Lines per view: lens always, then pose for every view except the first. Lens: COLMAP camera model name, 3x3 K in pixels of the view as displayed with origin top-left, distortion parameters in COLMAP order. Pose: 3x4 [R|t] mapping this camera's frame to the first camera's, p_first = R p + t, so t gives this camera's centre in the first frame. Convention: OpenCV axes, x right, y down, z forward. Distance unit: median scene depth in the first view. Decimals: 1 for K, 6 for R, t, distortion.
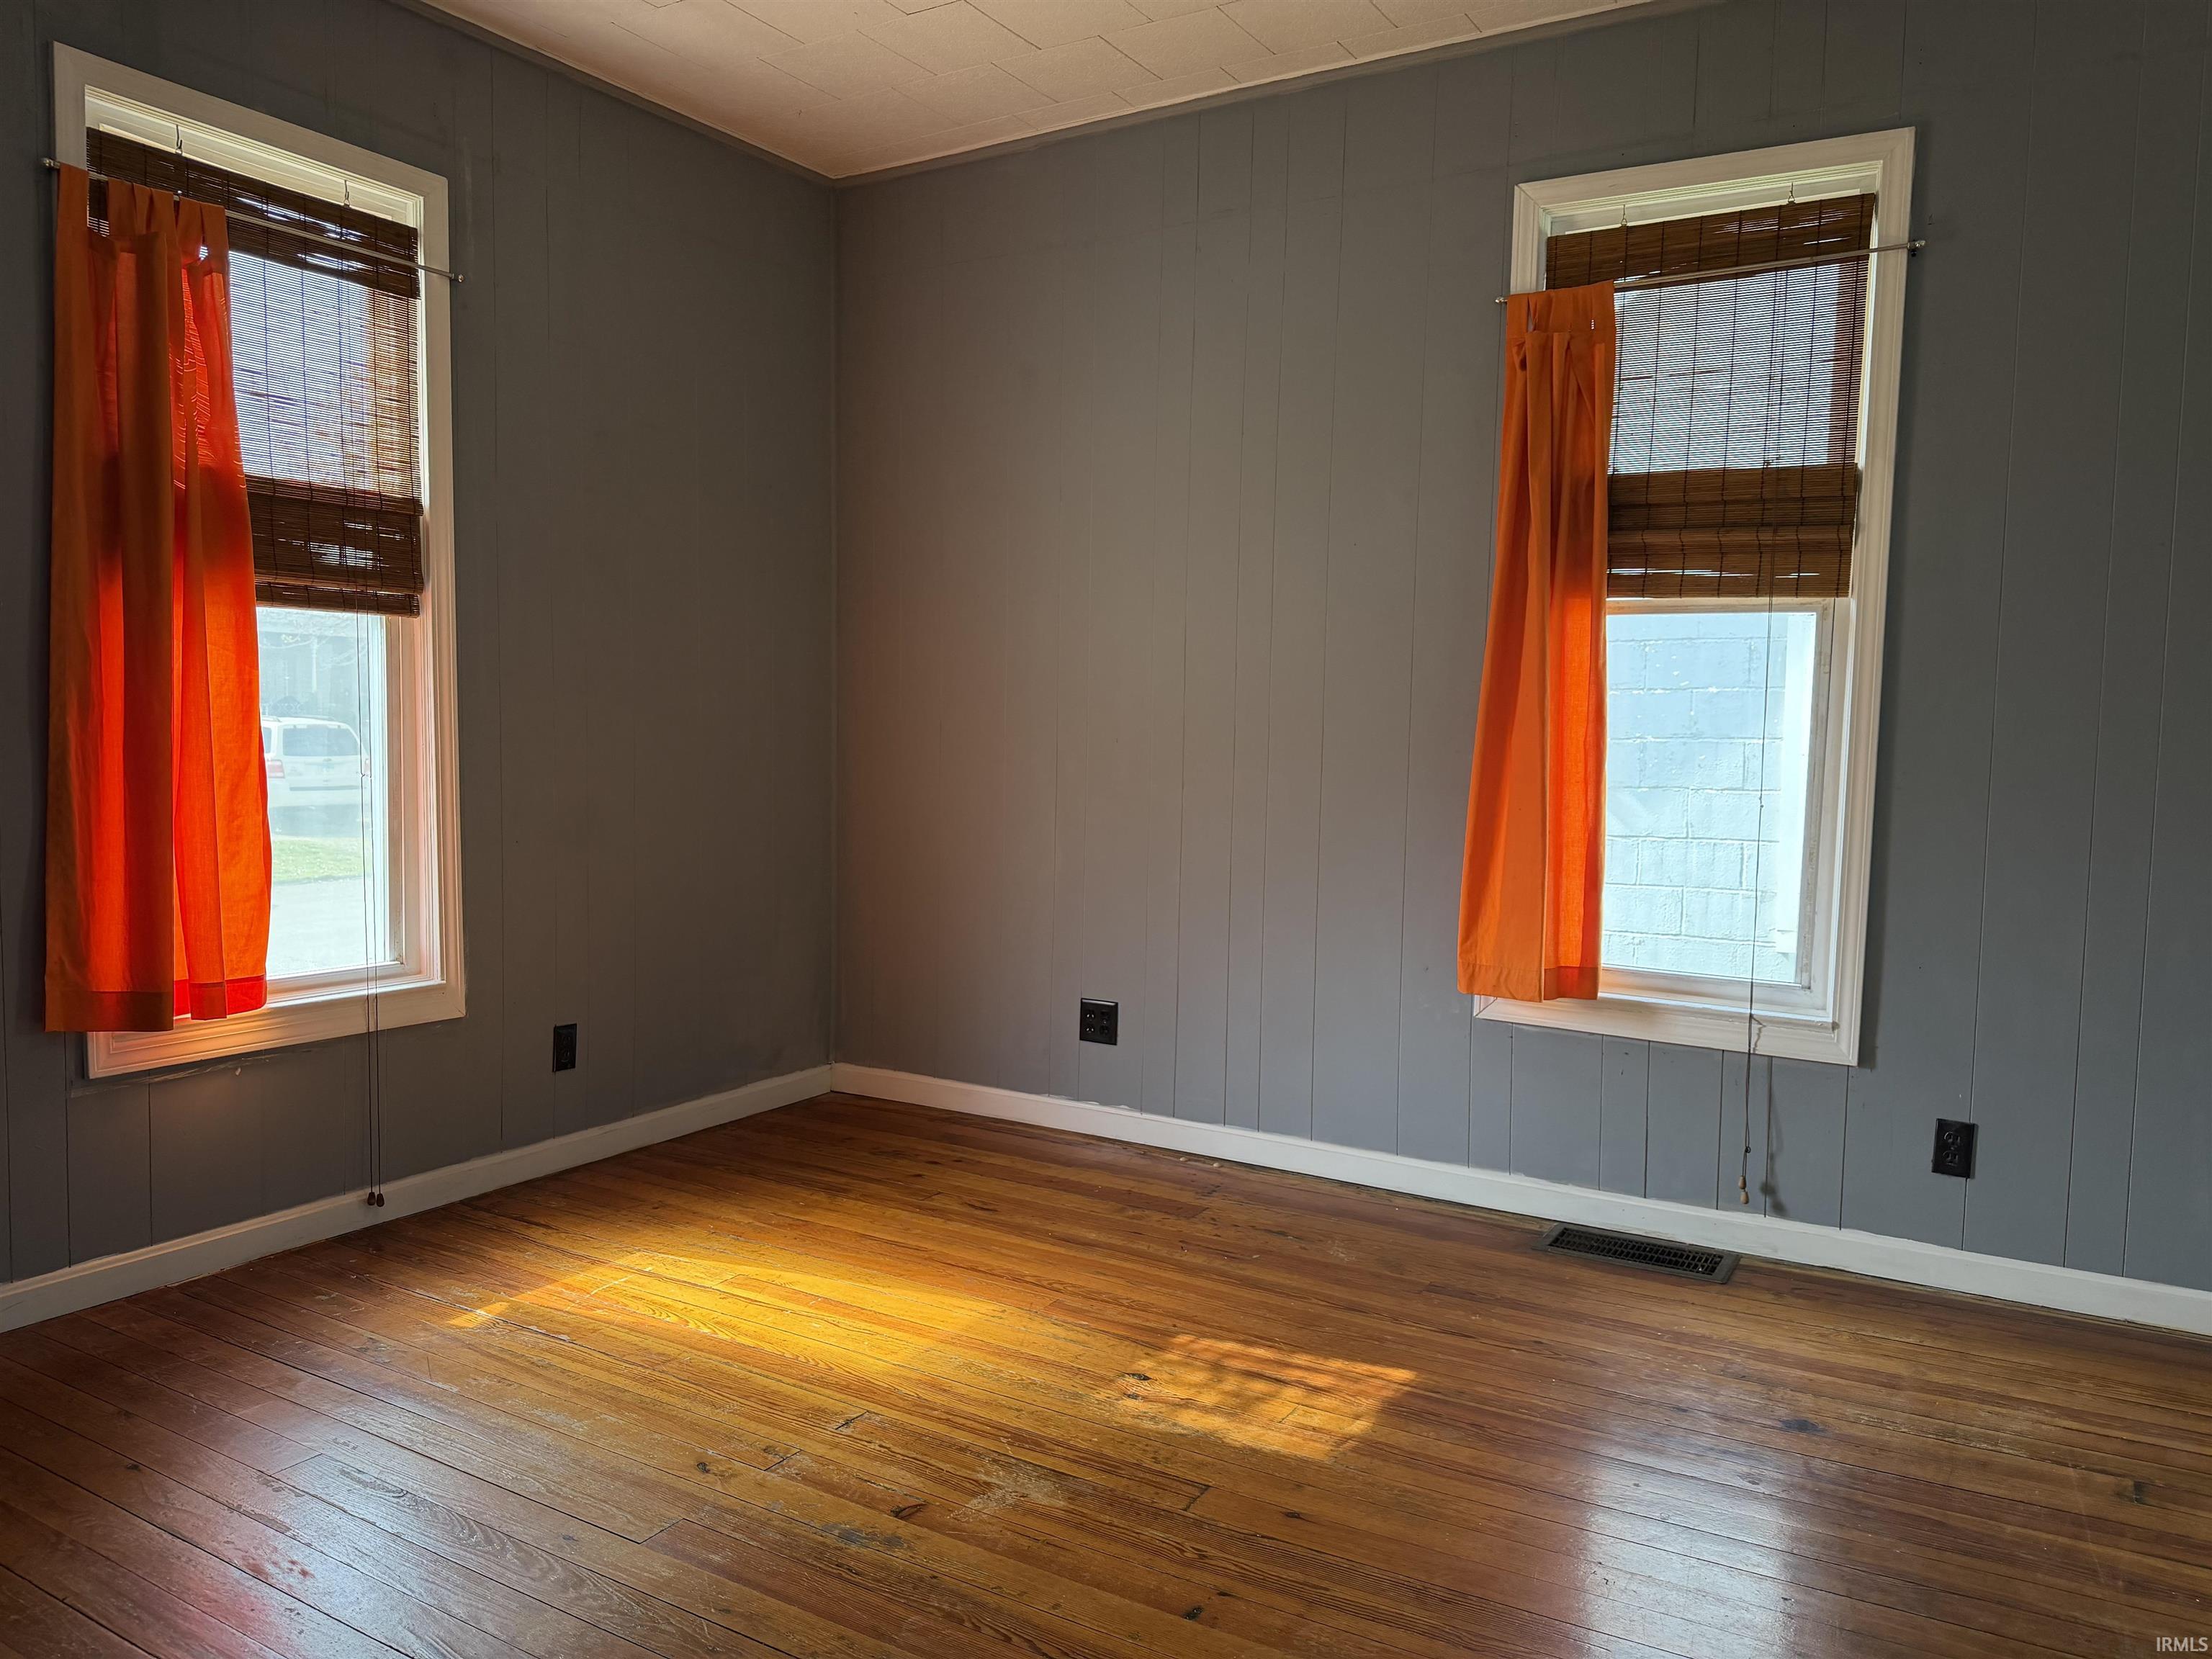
lens RADIAL K [[1524.6, 0, 1106.0], [0, 1524.6, 829.5], [0, 0, 1]] dist [0.128456, -0.193574]
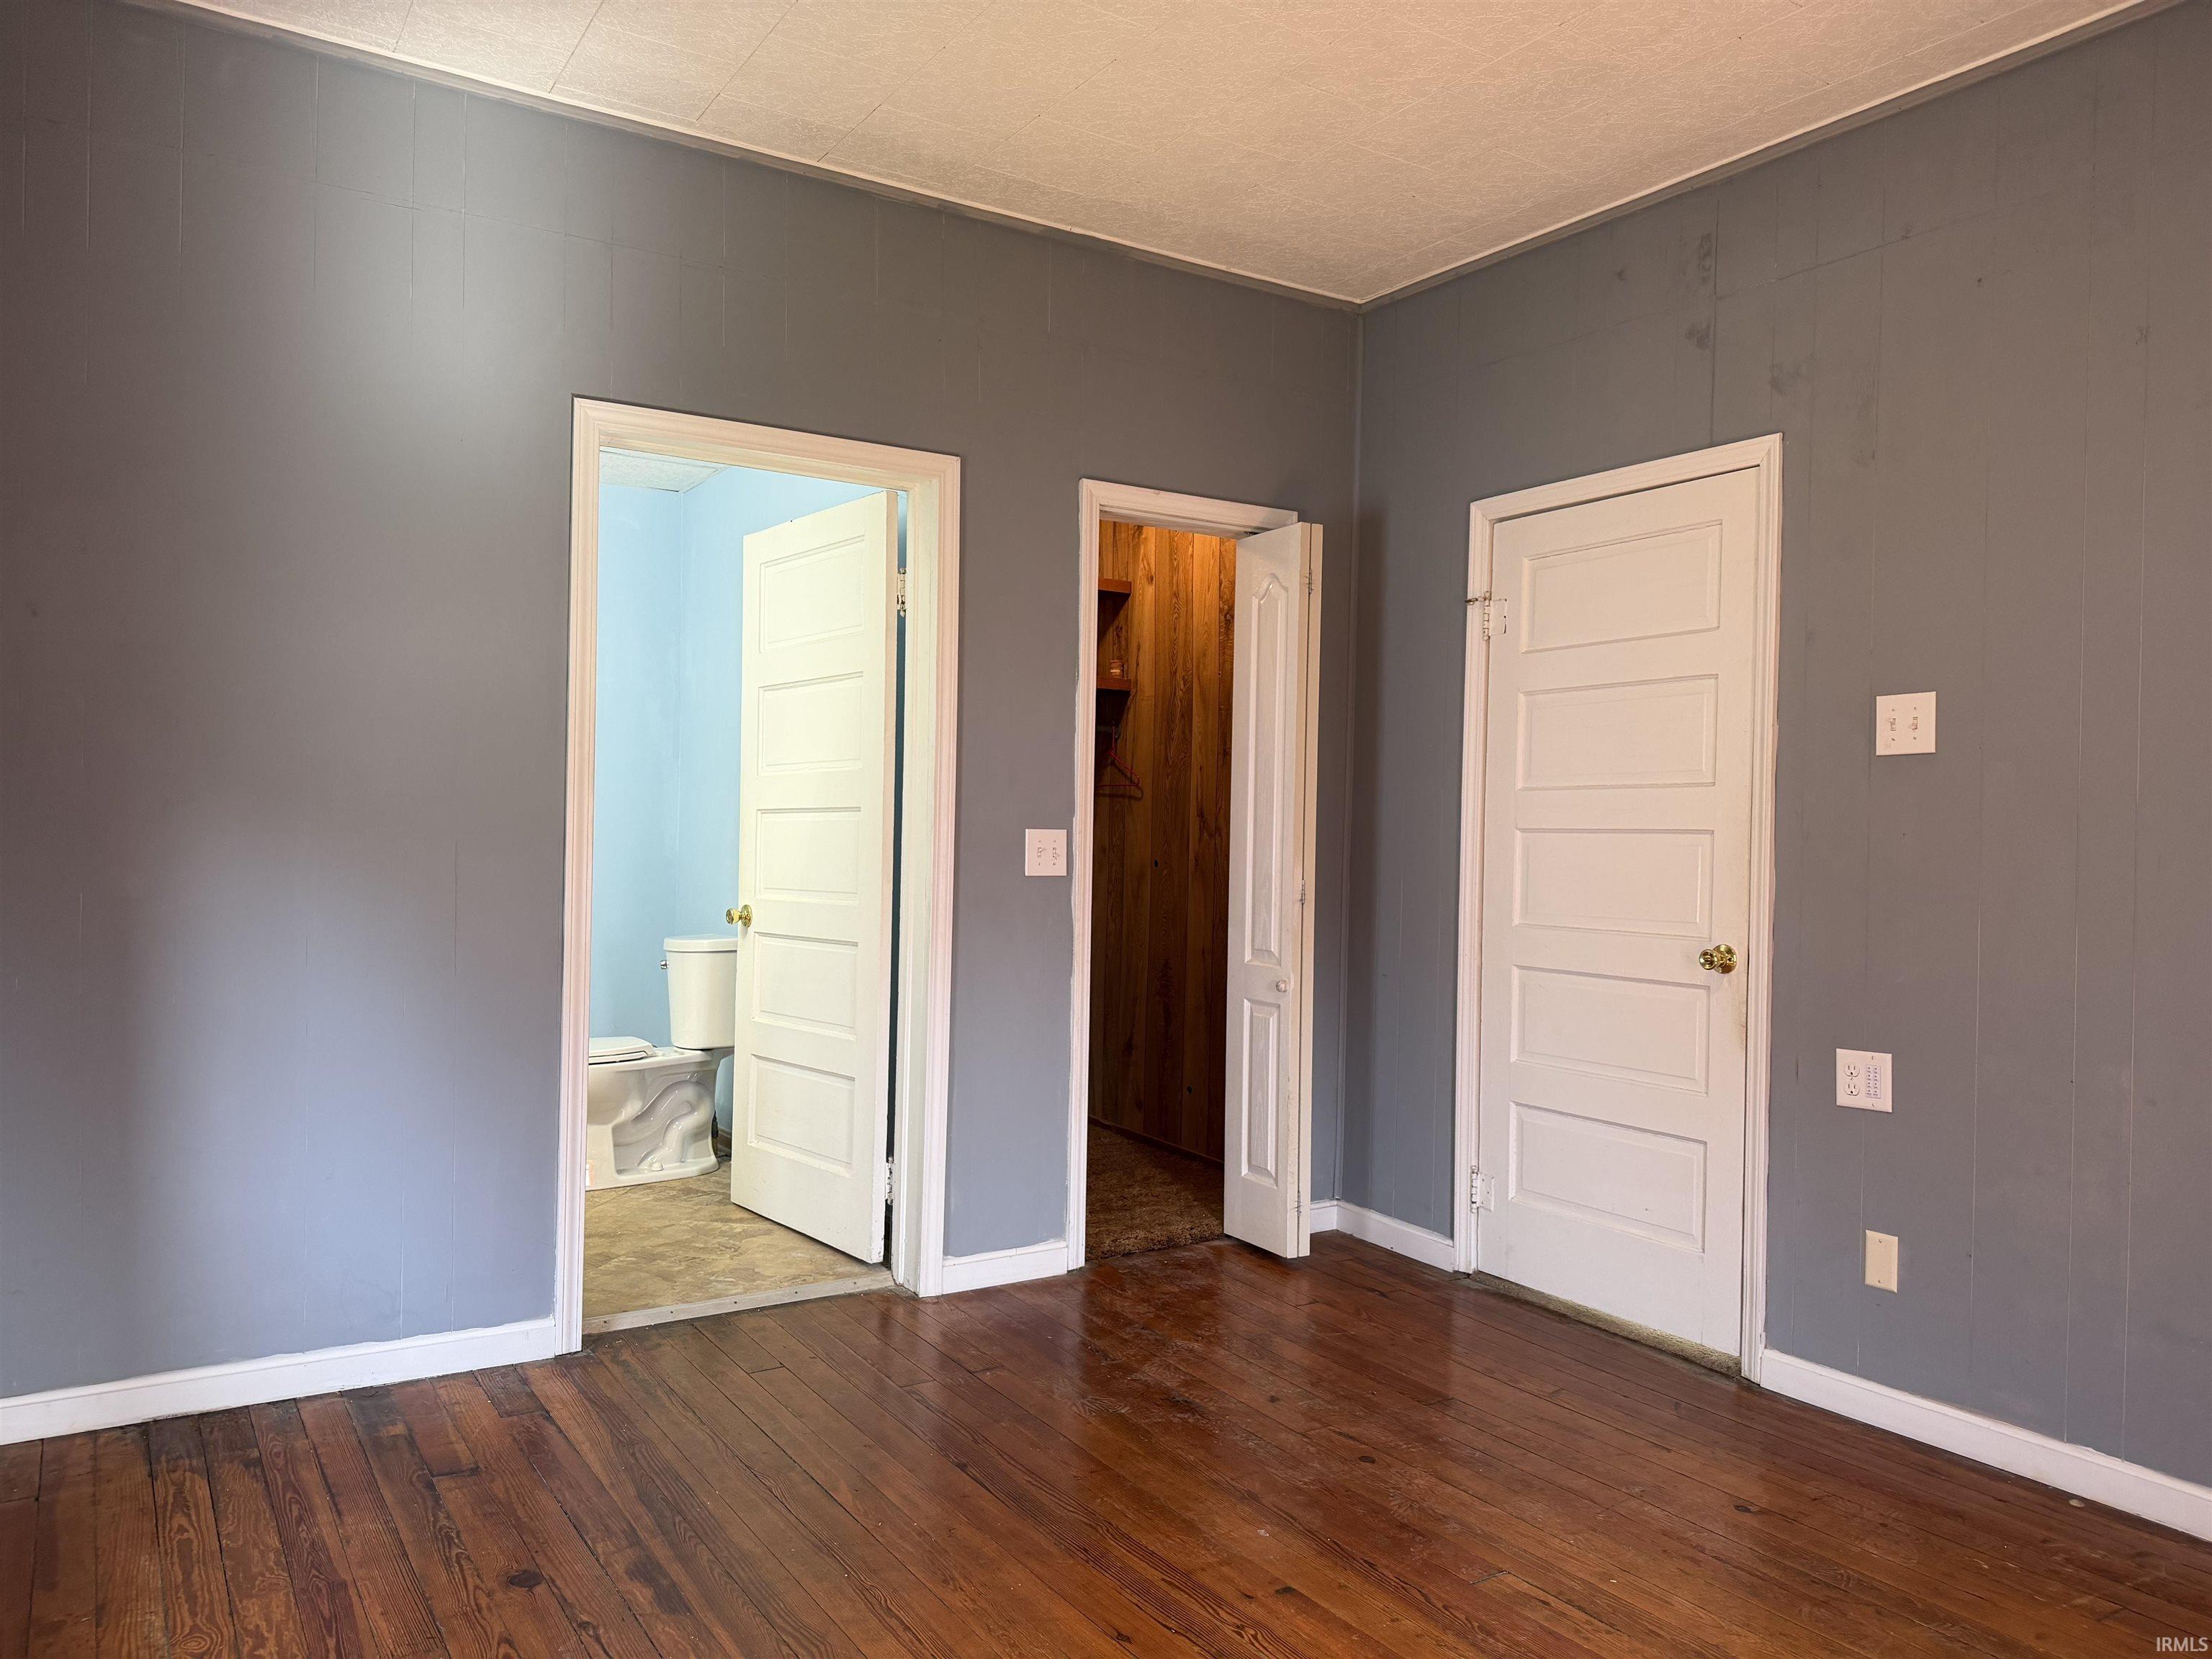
lens RADIAL K [[1524.6, 0, 1106.0], [0, 1524.6, 829.5], [0, 0, 1]] dist [0.128456, -0.193574]
pose [[-0.893506, -0.034583, 0.447718, -0.321836], [-0.001260, 0.997219, 0.074513, -0.165728], [-0.449050, 0.066013, -0.891065, 1.985015]]
